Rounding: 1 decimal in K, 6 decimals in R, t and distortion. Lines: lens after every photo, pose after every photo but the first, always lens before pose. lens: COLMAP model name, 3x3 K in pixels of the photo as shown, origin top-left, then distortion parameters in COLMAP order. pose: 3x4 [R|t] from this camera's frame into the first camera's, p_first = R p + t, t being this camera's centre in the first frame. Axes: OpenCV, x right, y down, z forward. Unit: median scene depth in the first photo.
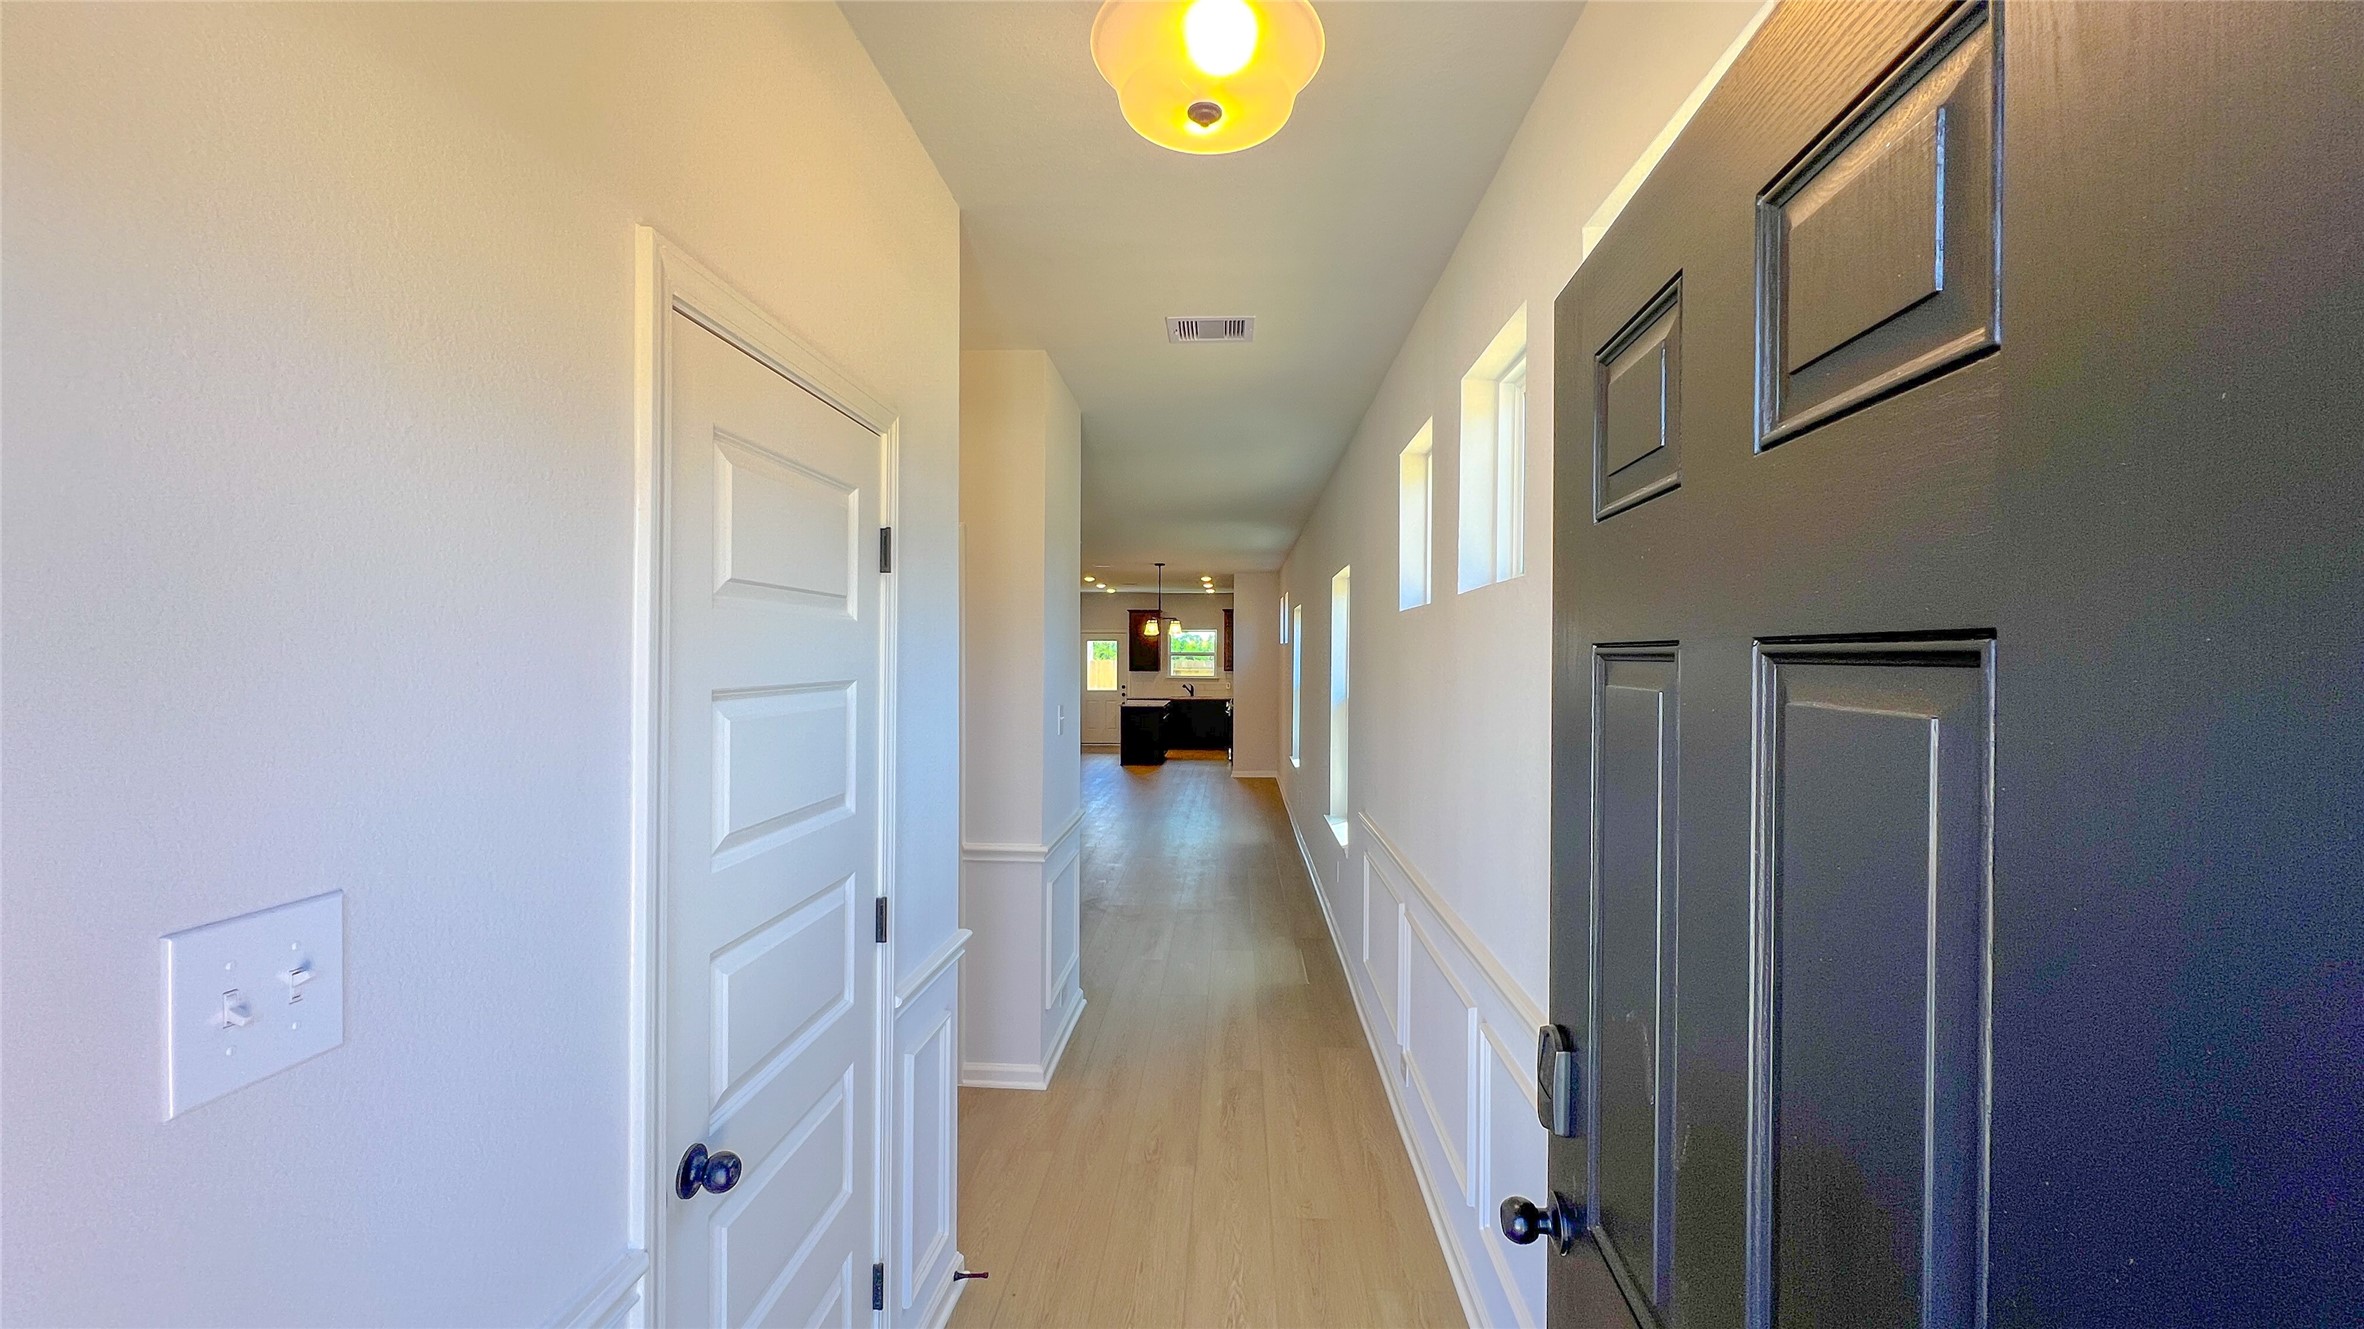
lens RADIAL K [[948.3, 0, 1182.0], [0, 948.3, 664.5], [0, 0, 1]] dist [-0.000637, -0.000092]
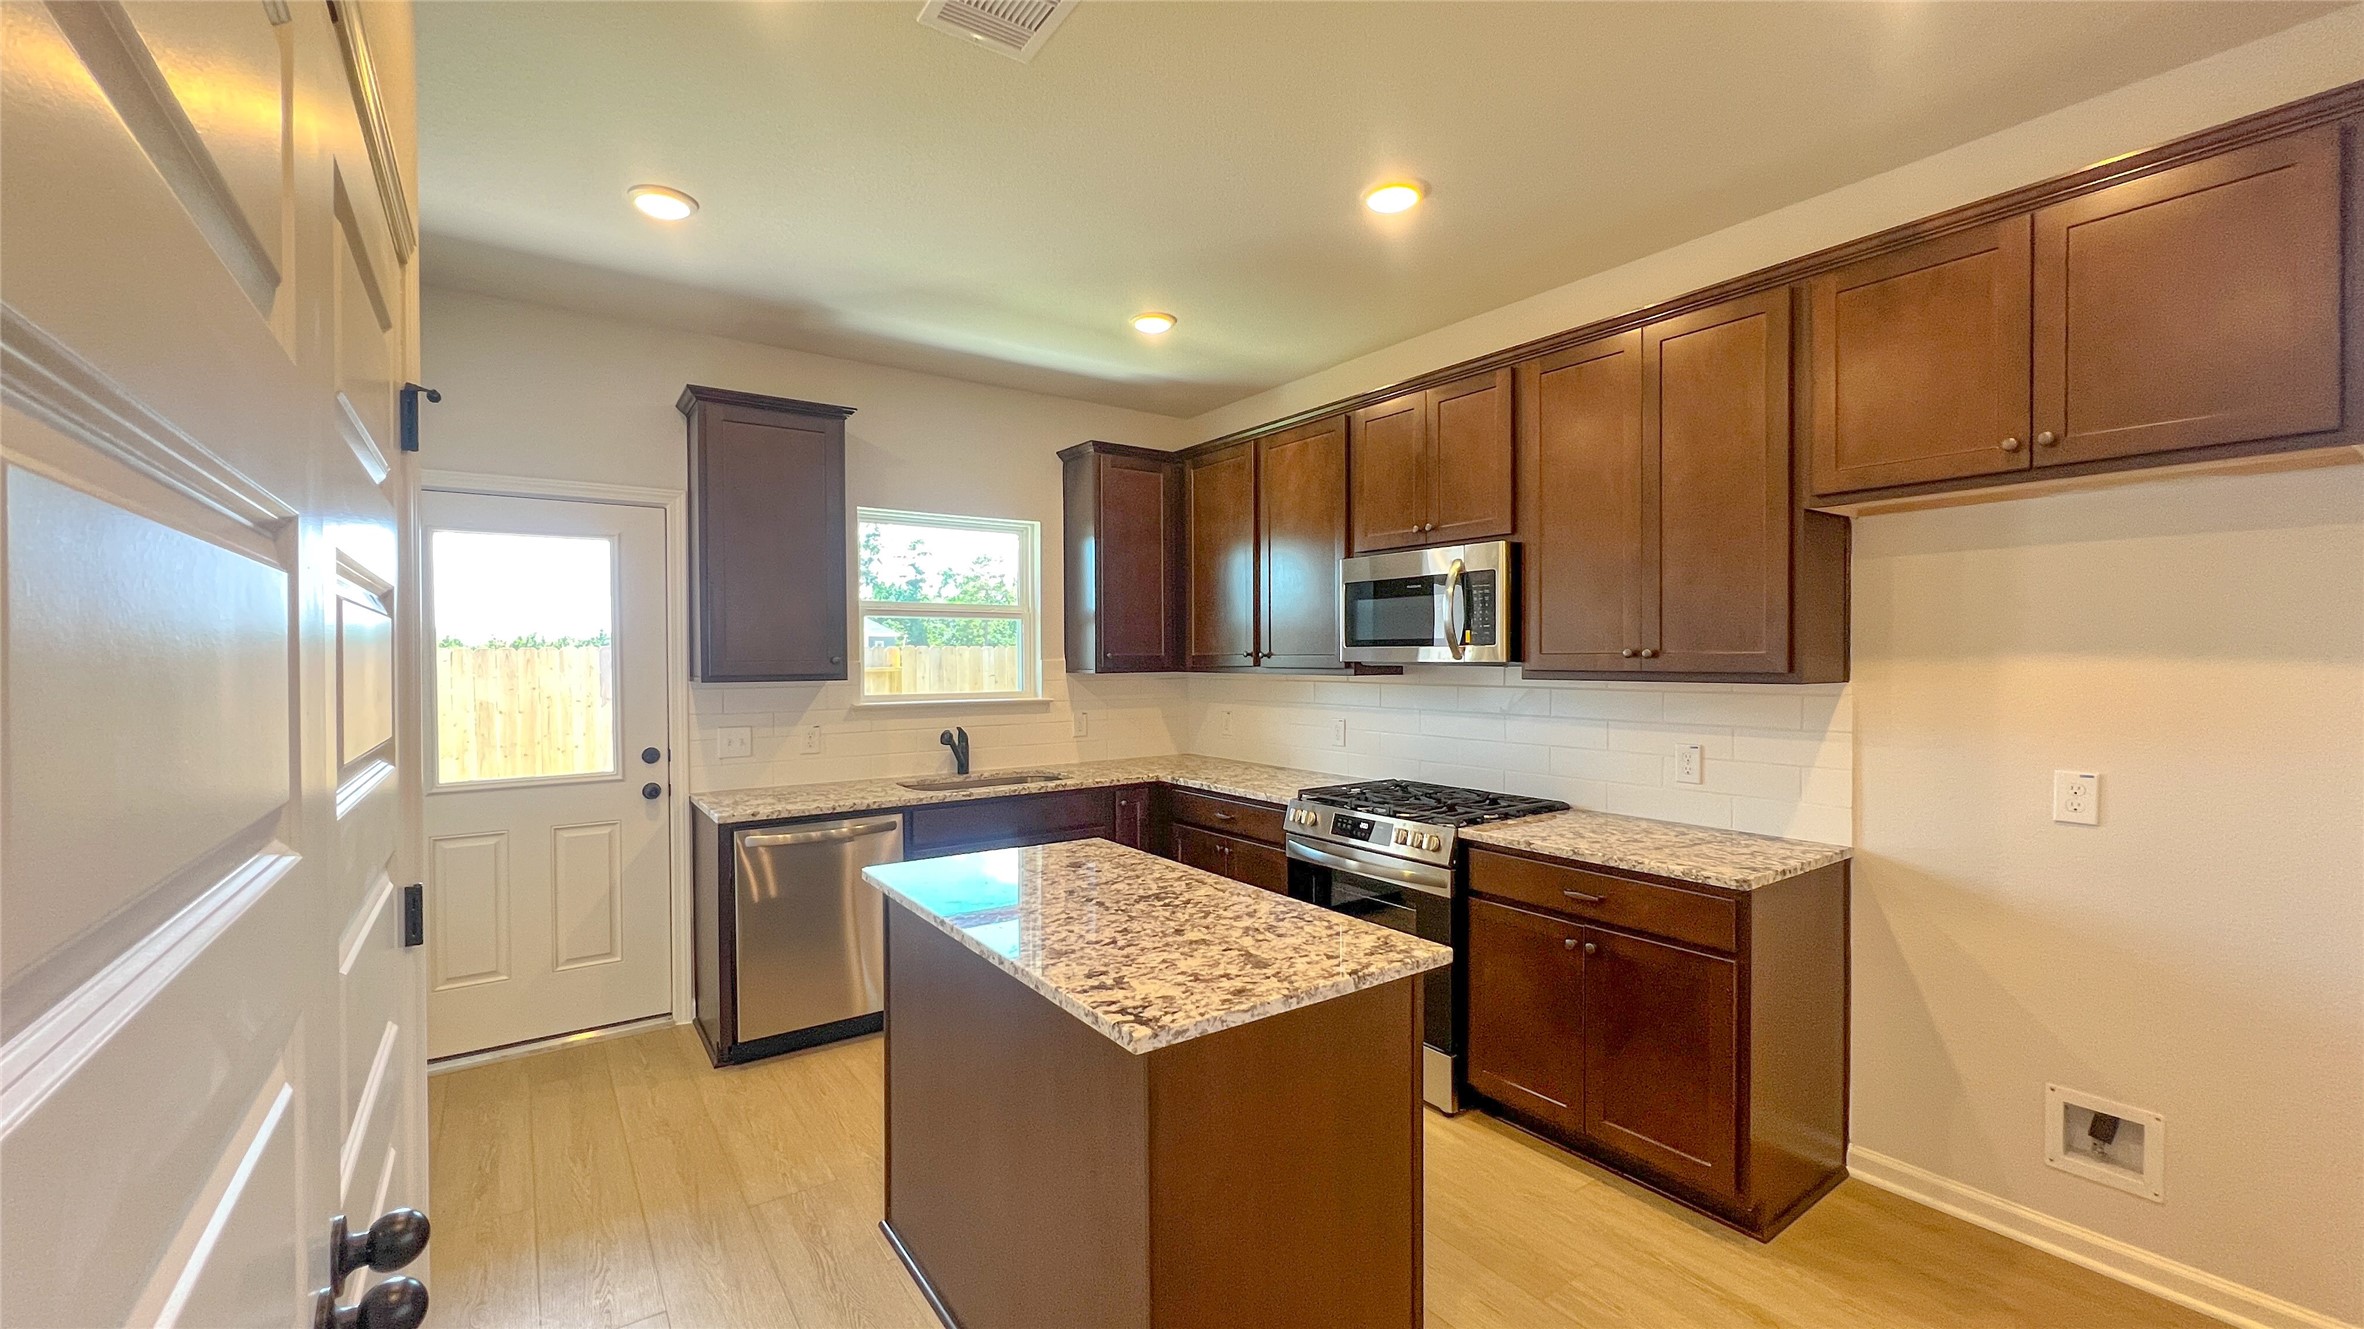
lens RADIAL K [[948.3, 0, 1182.0], [0, 948.3, 664.5], [0, 0, 1]] dist [-0.000637, -0.000092]
pose [[0.766241, -0.013840, 0.642404, -0.107302], [0.009040, 0.999901, 0.010759, 0.001185], [-0.642489, -0.002436, 0.766291, 0.764734]]
